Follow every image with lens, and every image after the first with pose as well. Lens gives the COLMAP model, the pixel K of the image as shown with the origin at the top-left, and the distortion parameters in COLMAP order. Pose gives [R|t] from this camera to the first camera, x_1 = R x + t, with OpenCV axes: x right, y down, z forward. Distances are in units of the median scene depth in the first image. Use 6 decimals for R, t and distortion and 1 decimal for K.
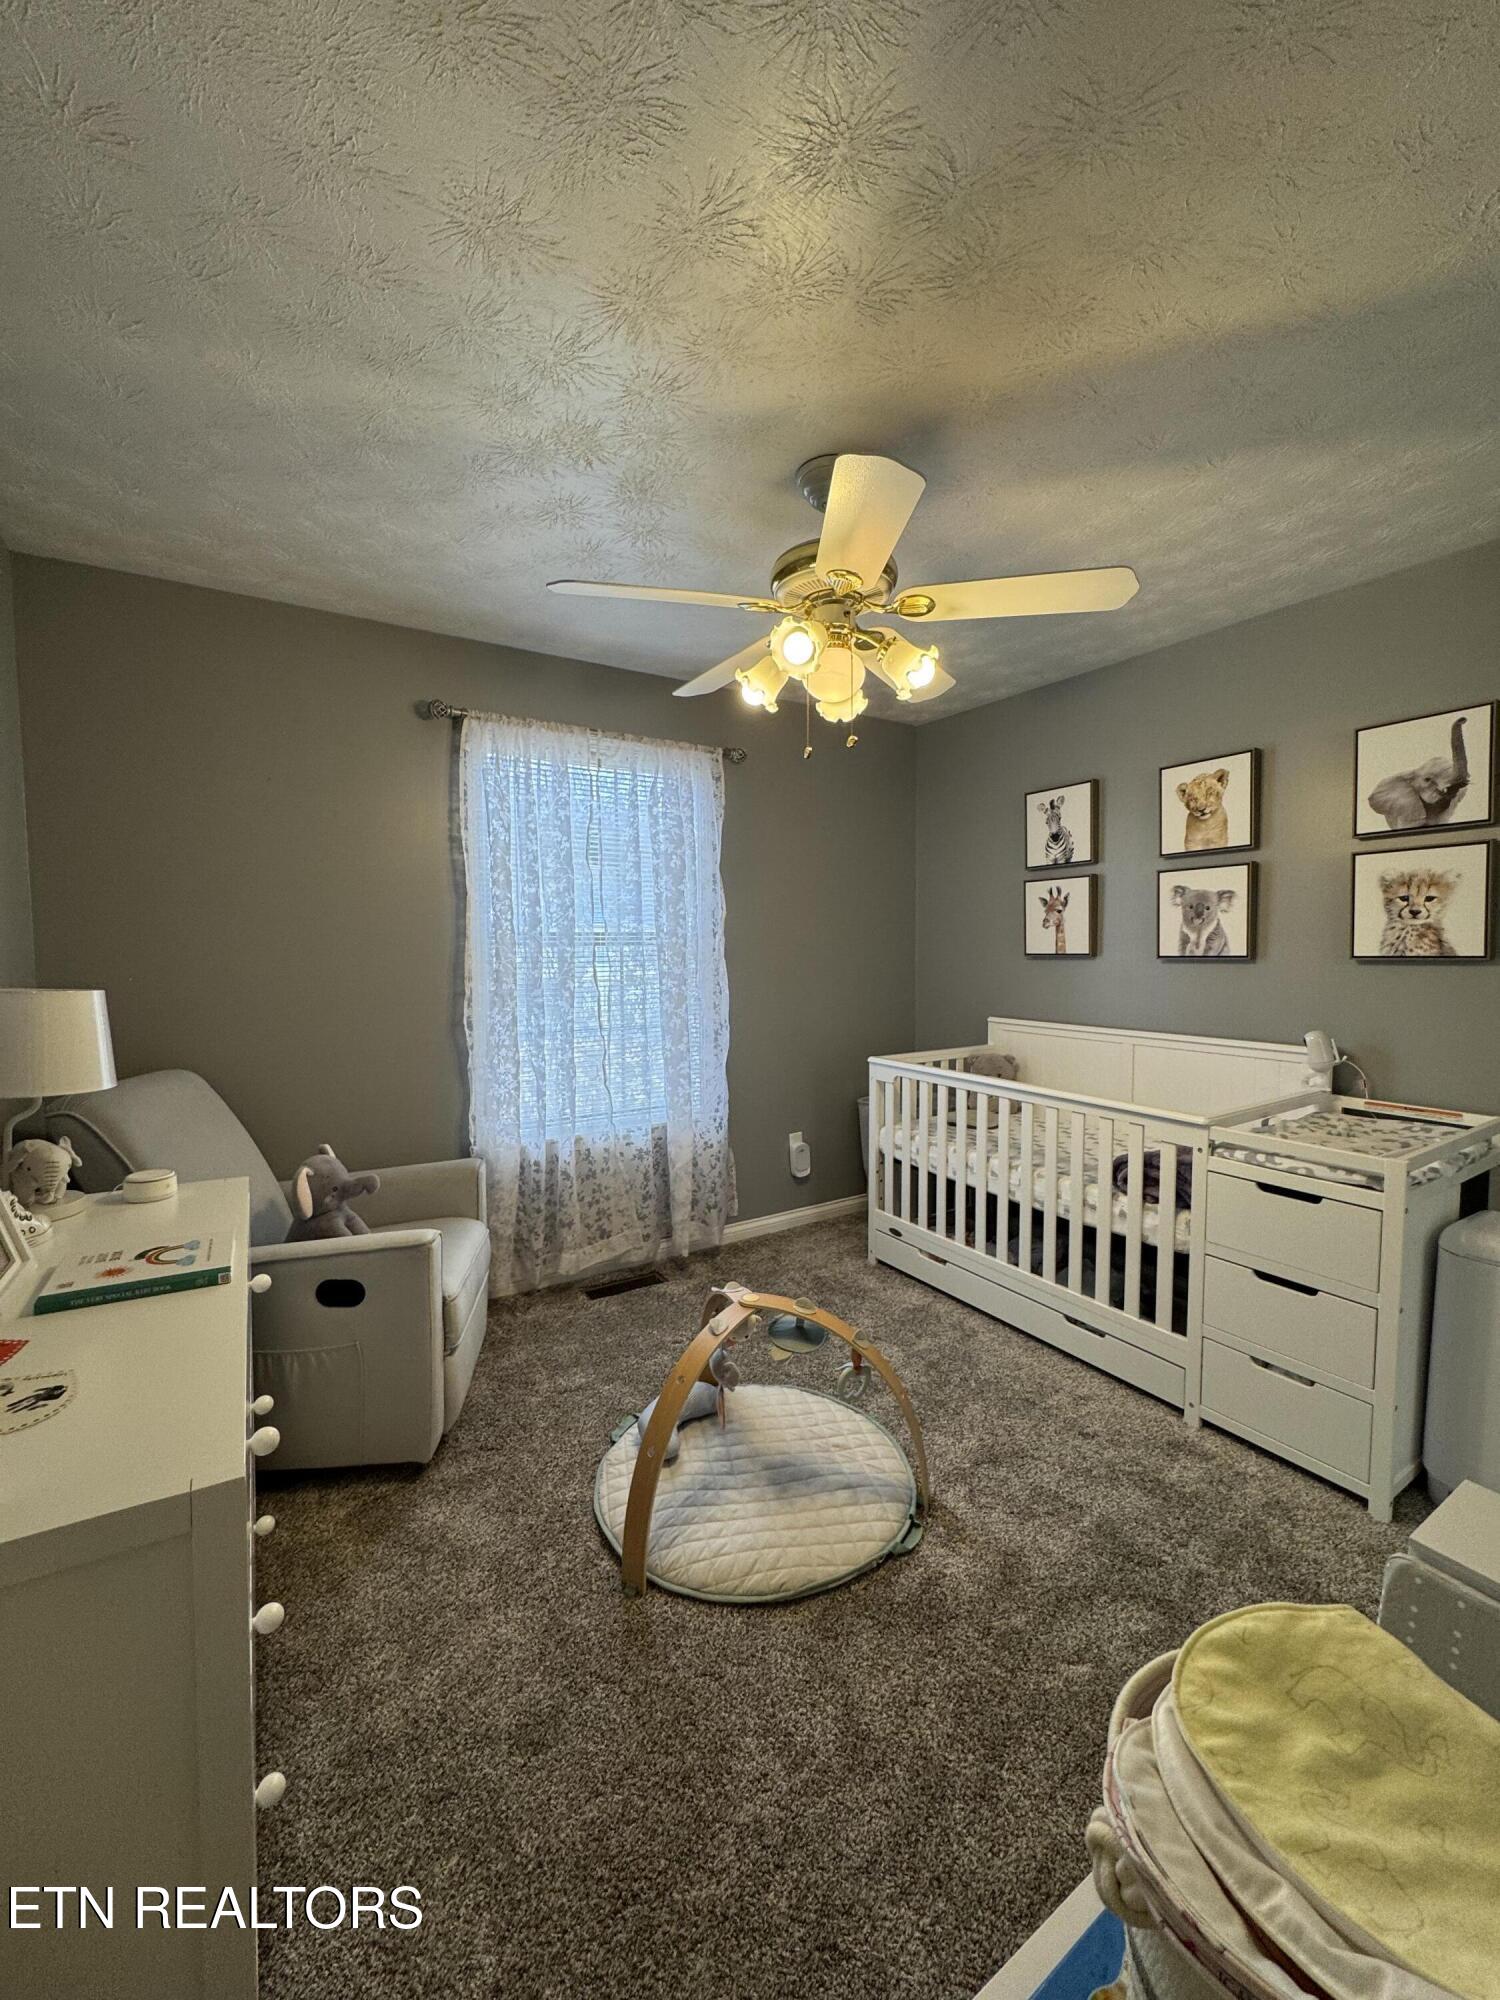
lens RADIAL K [[795.9, 0, 744.1], [0, 795.9, 1000.6], [0, 0, 1]] dist [-0.012596, 0.000443]
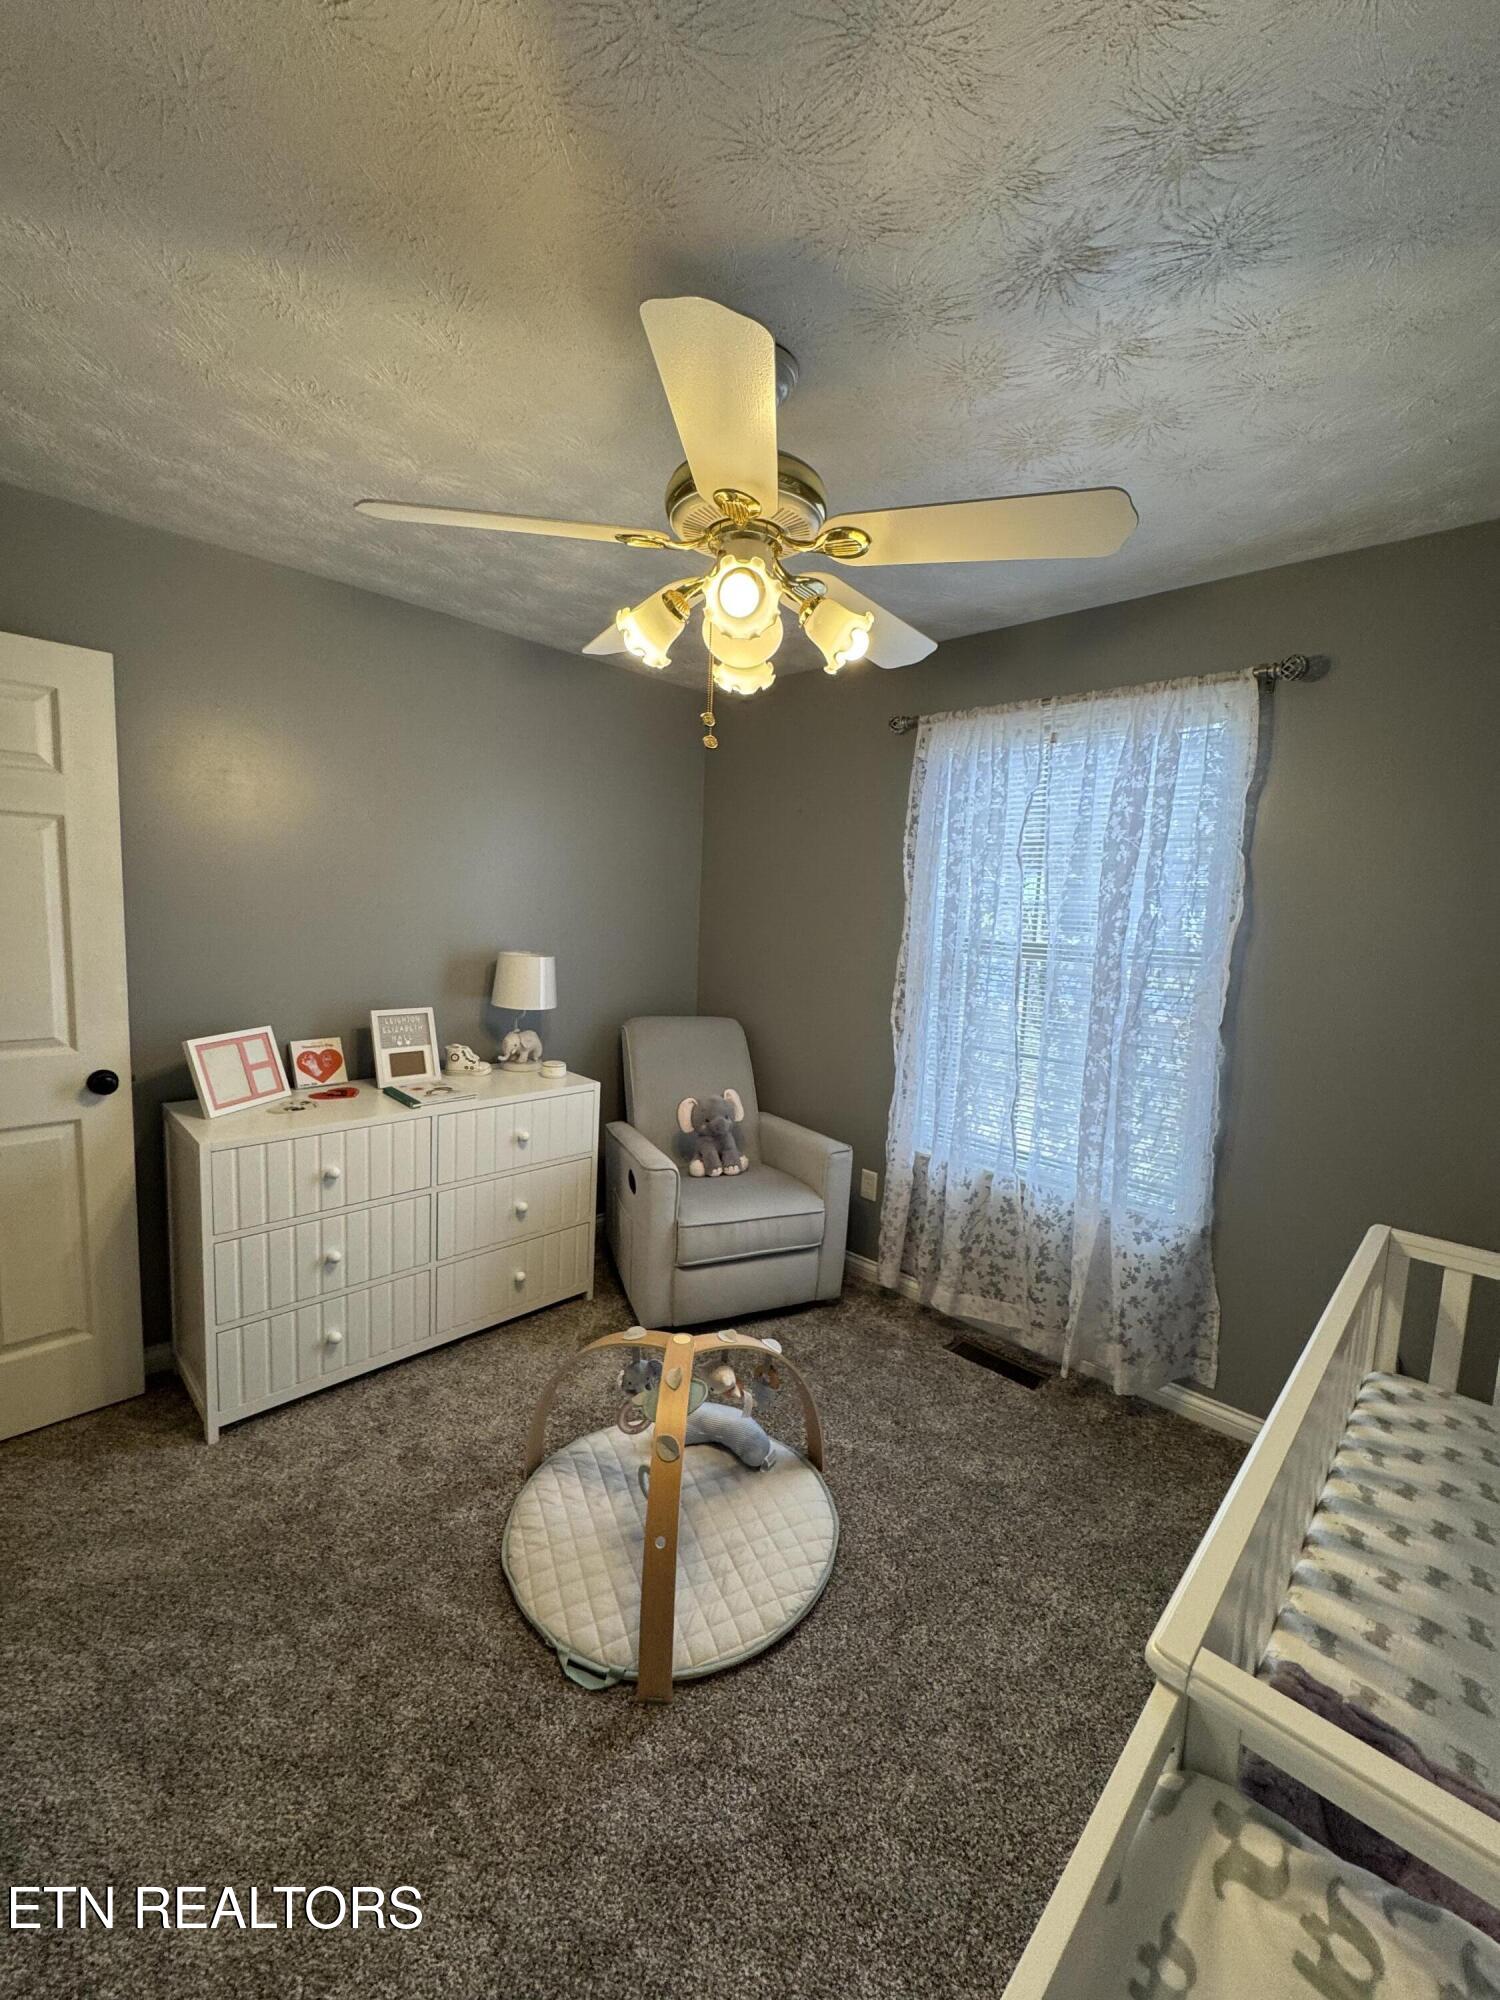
lens RADIAL K [[795.9, 0, 746.0], [0, 795.9, 984.6], [0, 0, 1]] dist [-0.012596, 0.000443]
pose [[0.238054, 0.107950, -0.965234, 0.574576], [-0.105859, 0.990767, 0.084698, -0.084246], [0.965466, 0.082016, 0.247284, 0.523534]]
